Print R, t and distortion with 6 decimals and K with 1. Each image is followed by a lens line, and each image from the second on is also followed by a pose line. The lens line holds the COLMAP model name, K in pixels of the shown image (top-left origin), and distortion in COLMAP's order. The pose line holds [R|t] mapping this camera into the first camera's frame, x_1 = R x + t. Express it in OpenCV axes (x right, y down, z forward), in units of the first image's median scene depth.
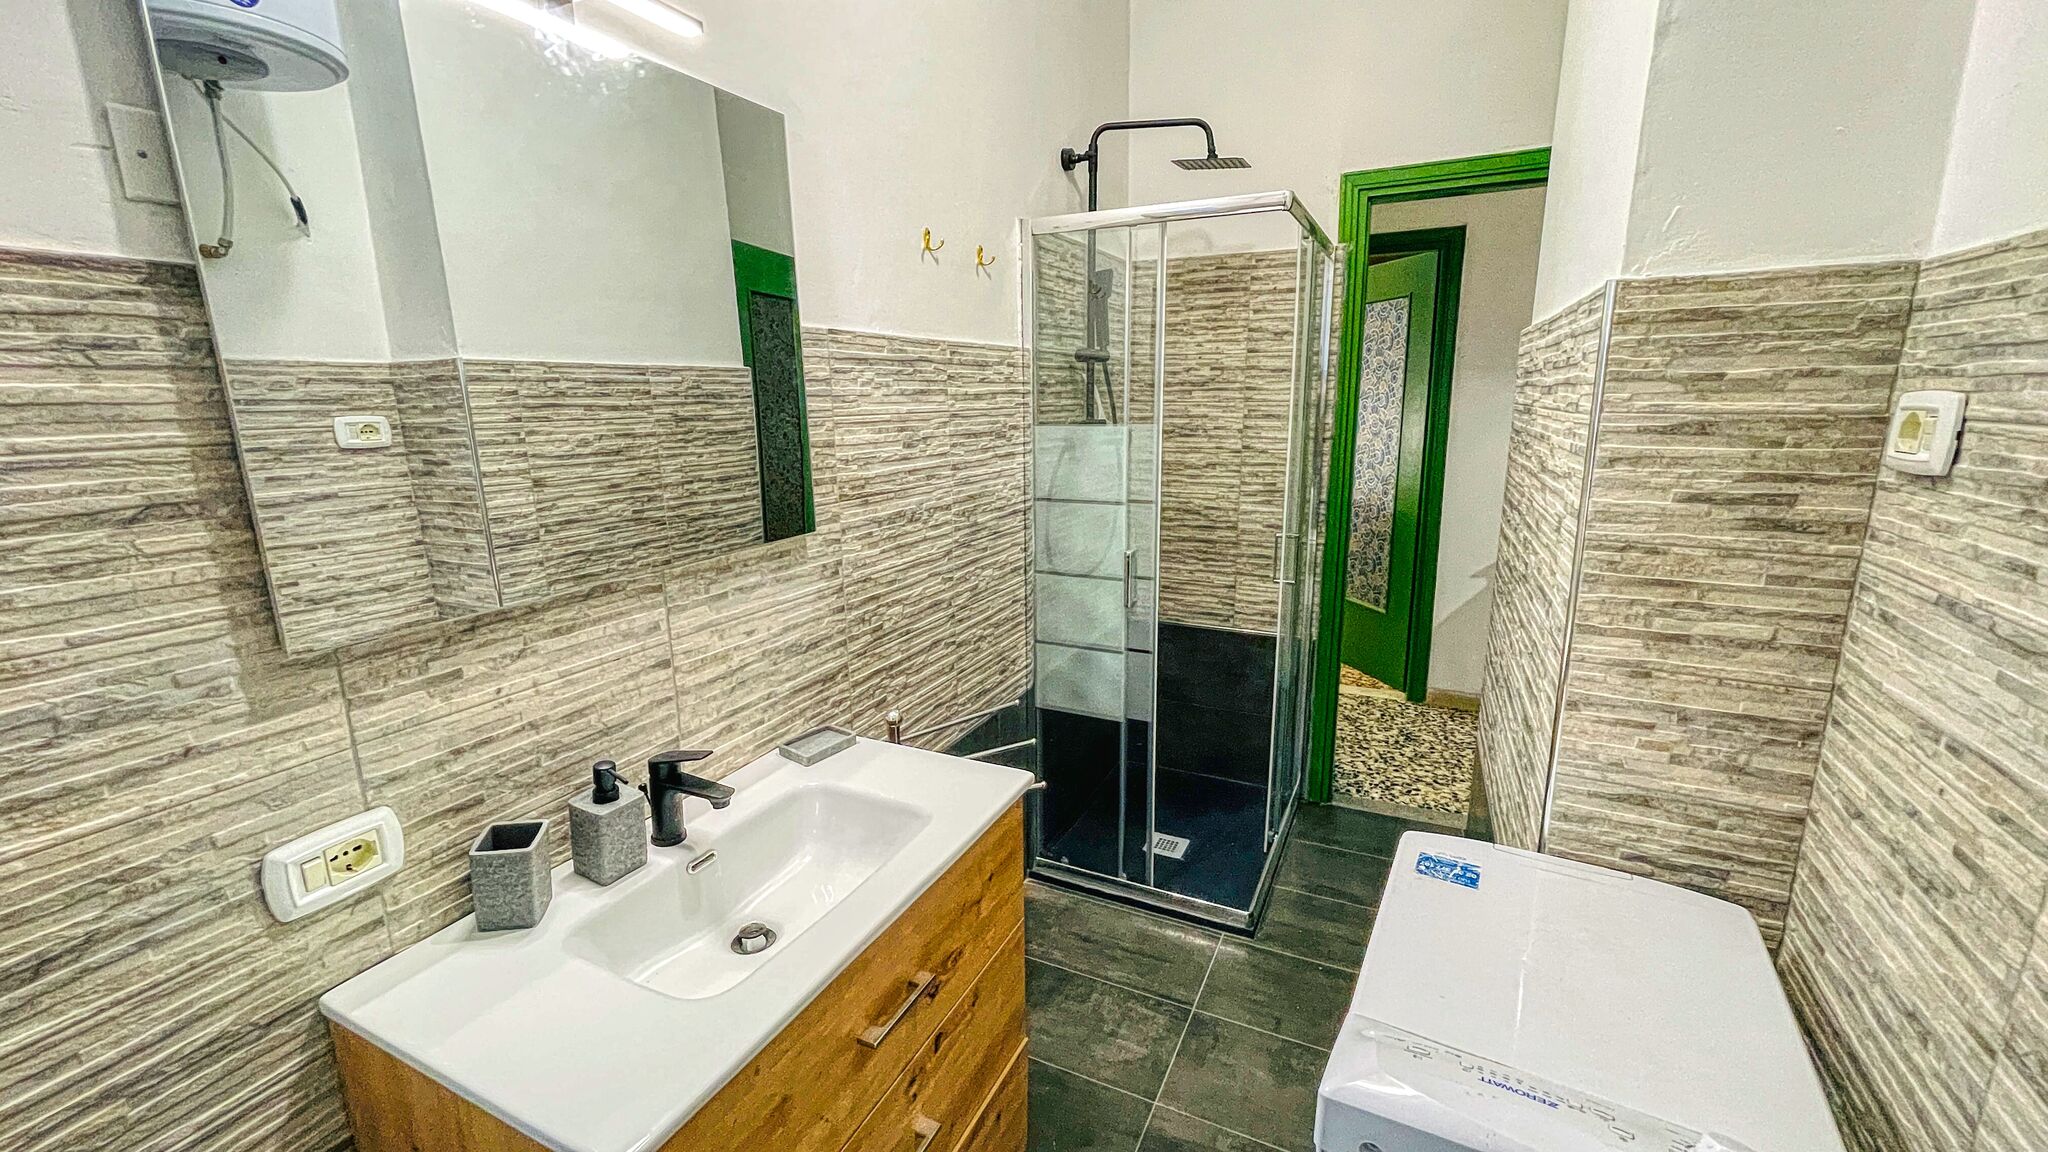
lens RADIAL K [[818.3, 0, 1027.8], [0, 818.3, 578.8], [0, 0, 1]] dist [-0.005652, 0.001339]
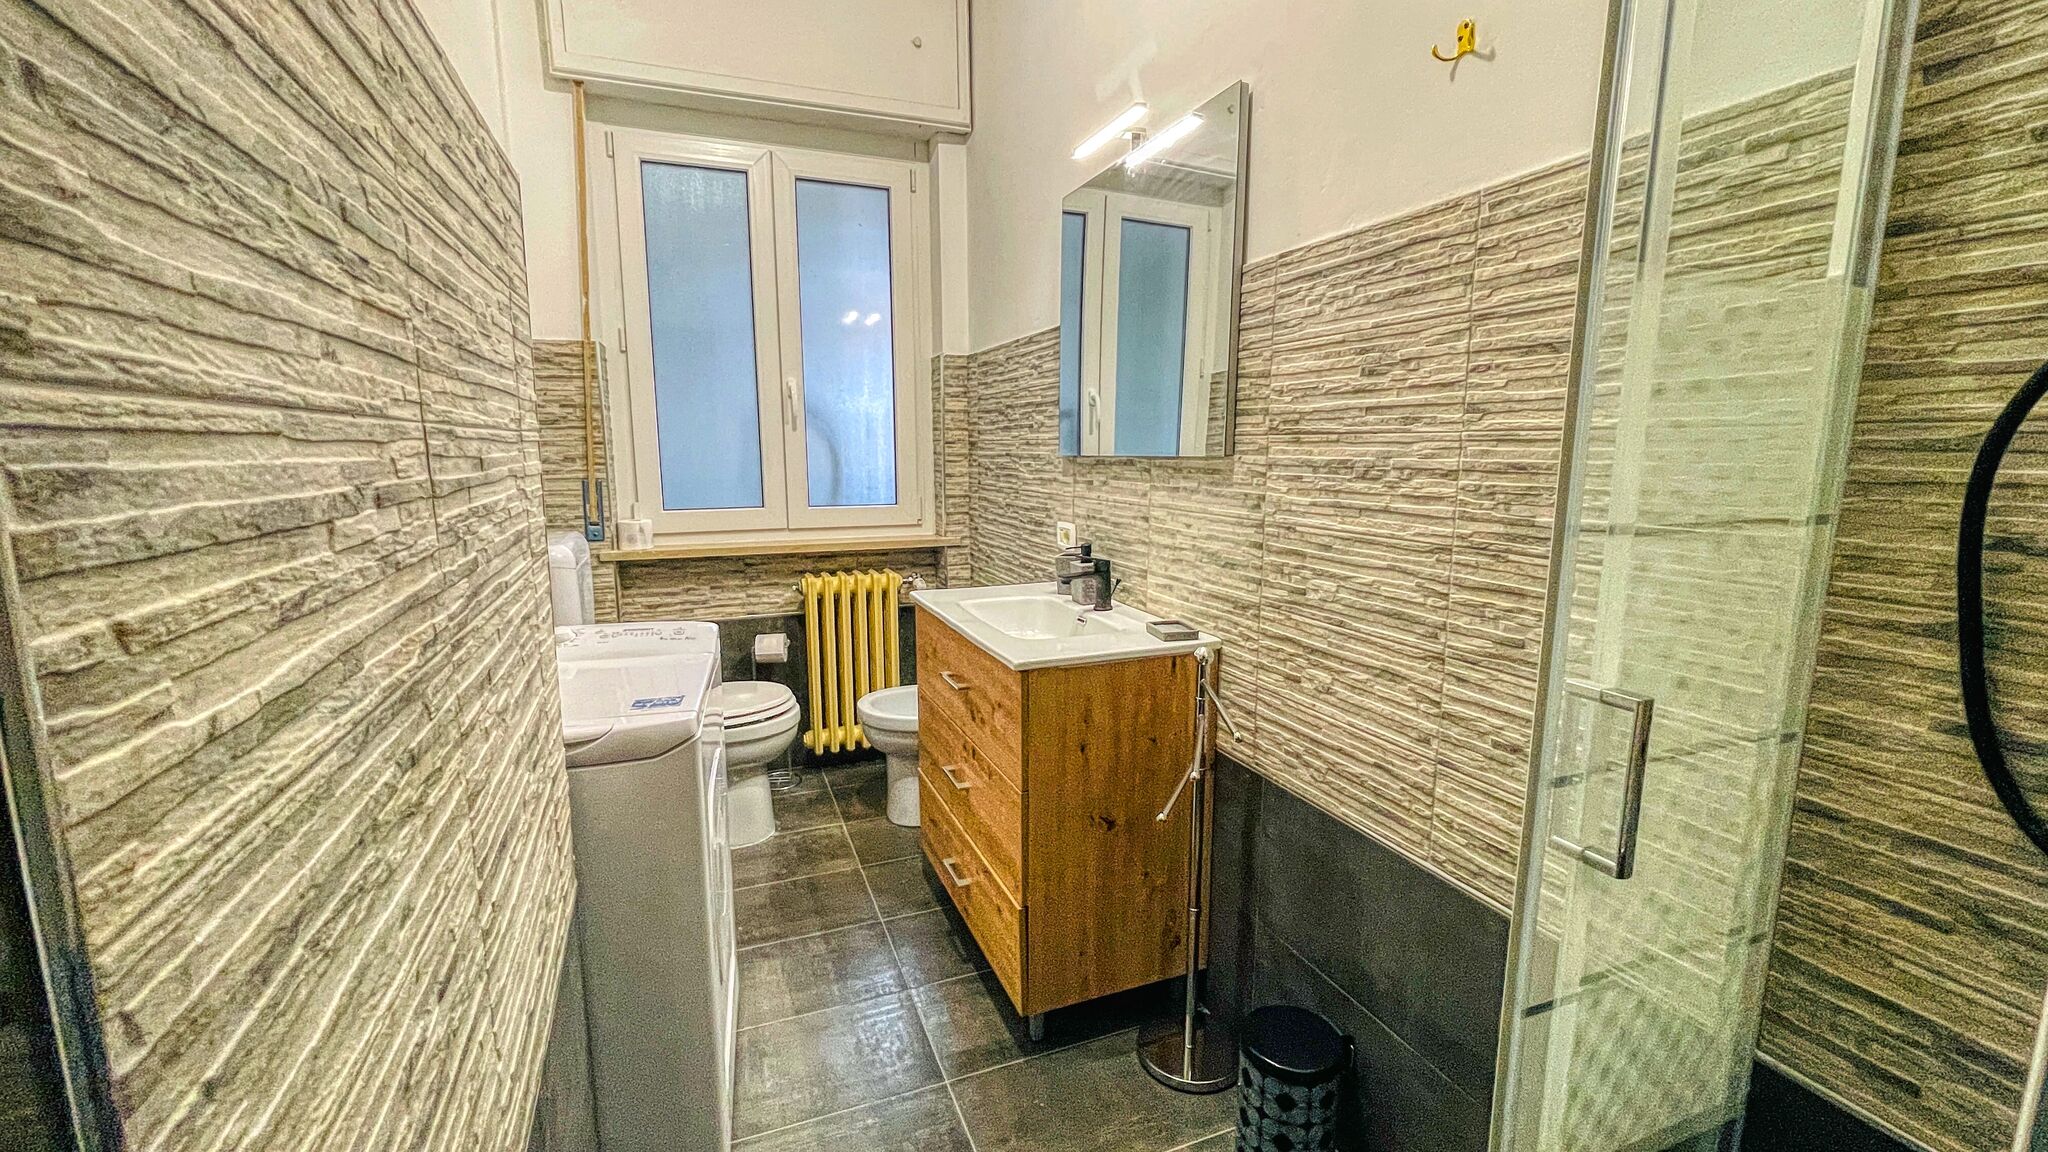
lens RADIAL K [[818.3, 0, 1015.7], [0, 818.3, 570.7], [0, 0, 1]] dist [-0.005652, 0.001339]
pose [[-0.675971, 0.124231, -0.726381, 0.624072], [-0.152487, 0.940775, 0.302802, -0.170662], [0.720979, 0.315449, -0.616993, 1.287322]]
